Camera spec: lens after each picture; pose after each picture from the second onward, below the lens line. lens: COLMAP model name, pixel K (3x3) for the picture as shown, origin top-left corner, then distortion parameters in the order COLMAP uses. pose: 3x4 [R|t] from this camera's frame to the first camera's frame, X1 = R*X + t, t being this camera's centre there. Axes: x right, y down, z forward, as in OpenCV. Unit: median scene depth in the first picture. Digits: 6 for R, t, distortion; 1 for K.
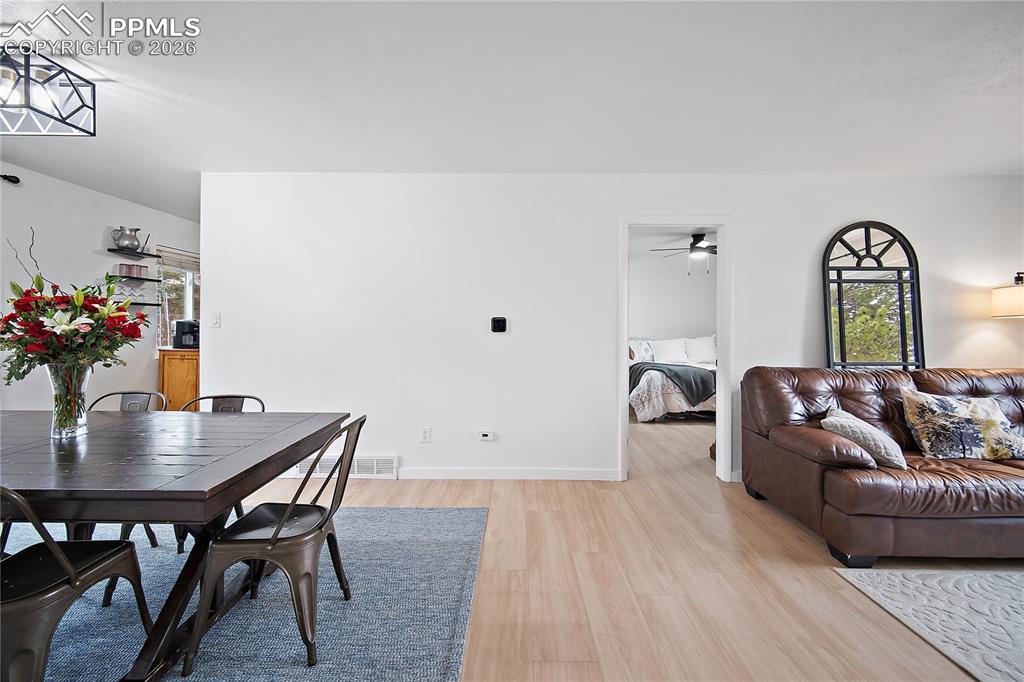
lens RADIAL K [[413.7, 0, 516.9], [0, 413.7, 323.4], [0, 0, 1]] dist [-0.001959, -0.000085]
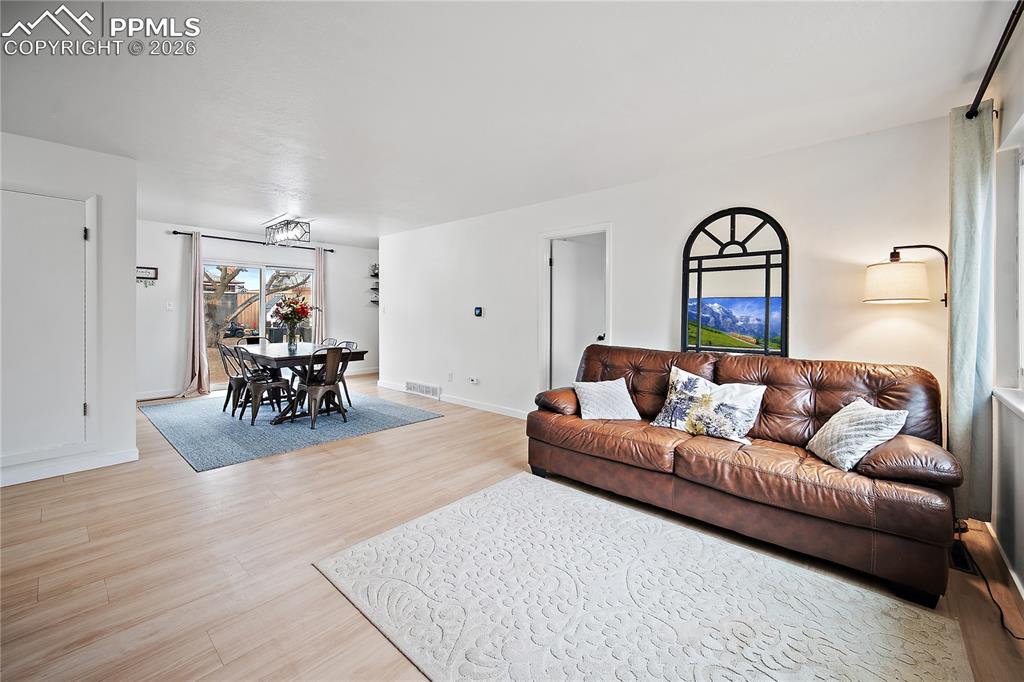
lens RADIAL K [[416.8, 0, 516.0], [0, 416.8, 315.7], [0, 0, 1]] dist [-0.000724, -0.000230]
pose [[0.750229, 0.006348, -0.661147, 1.336425], [-0.002022, 0.999971, 0.007306, 0.008438], [0.661174, -0.004144, 0.750221, -0.124858]]
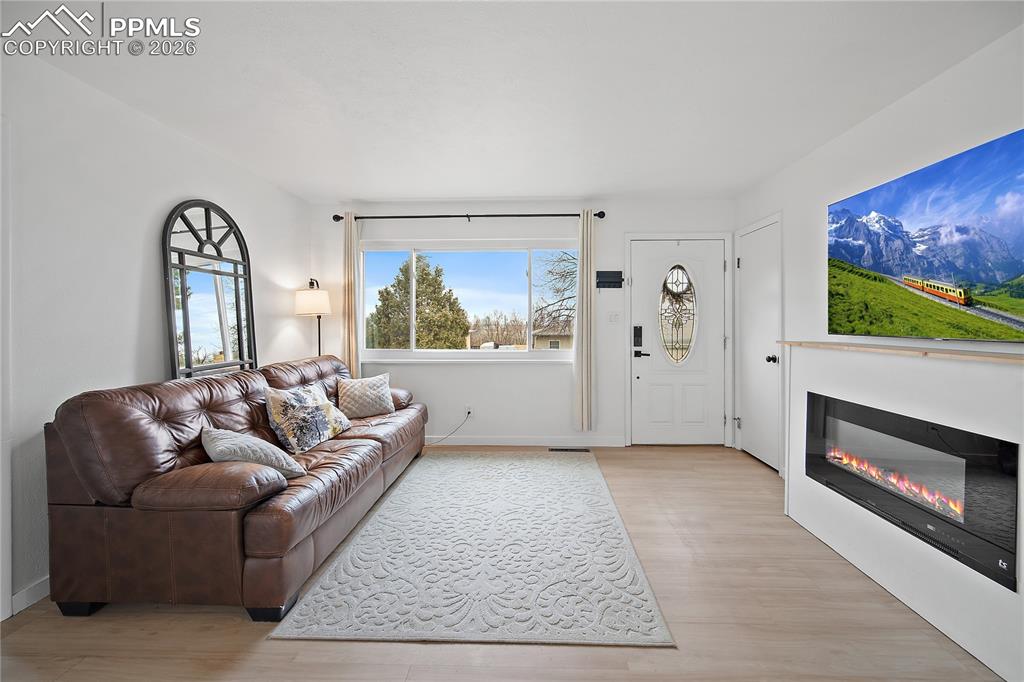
lens RADIAL K [[413.7, 0, 516.9], [0, 413.7, 323.4], [0, 0, 1]] dist [-0.001959, -0.000085]
pose [[0.037957, -0.008989, 0.999239, 0.011768], [0.000680, 0.999960, 0.008969, -0.000342], [-0.999279, 0.000339, 0.037962, 0.383692]]
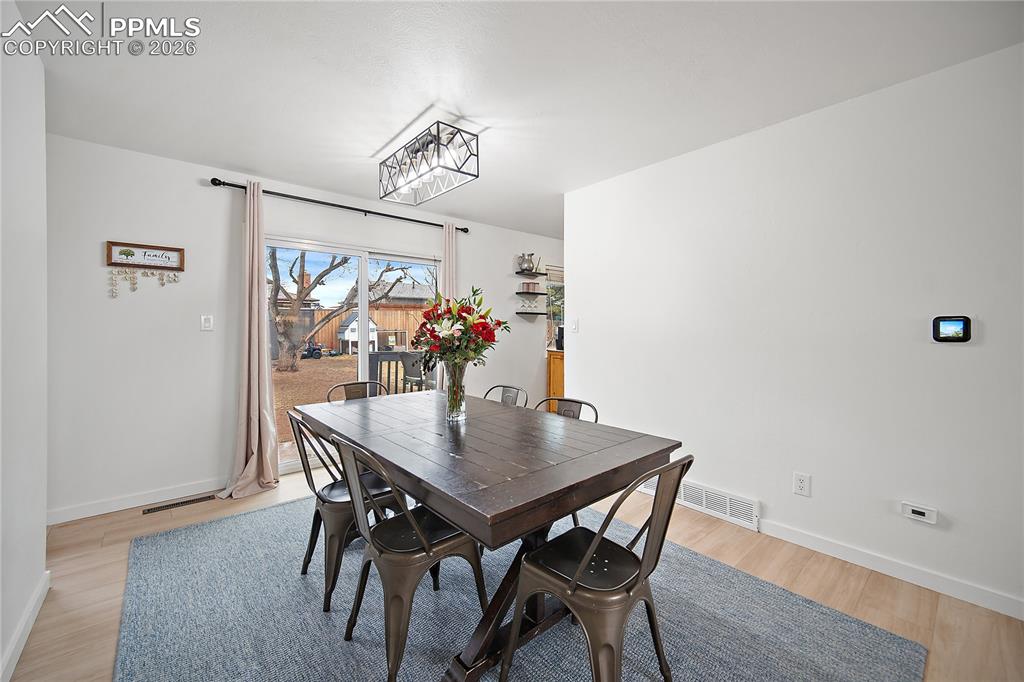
lens RADIAL K [[409.2, 0, 515.9], [0, 409.2, 330.8], [0, 0, 1]] dist [-0.000548, -0.000259]
pose [[0.660767, 0.000849, -0.750591, -0.021822], [0.004049, 0.999981, 0.004696, -0.000191], [0.750580, -0.006142, 0.660751, 0.199183]]
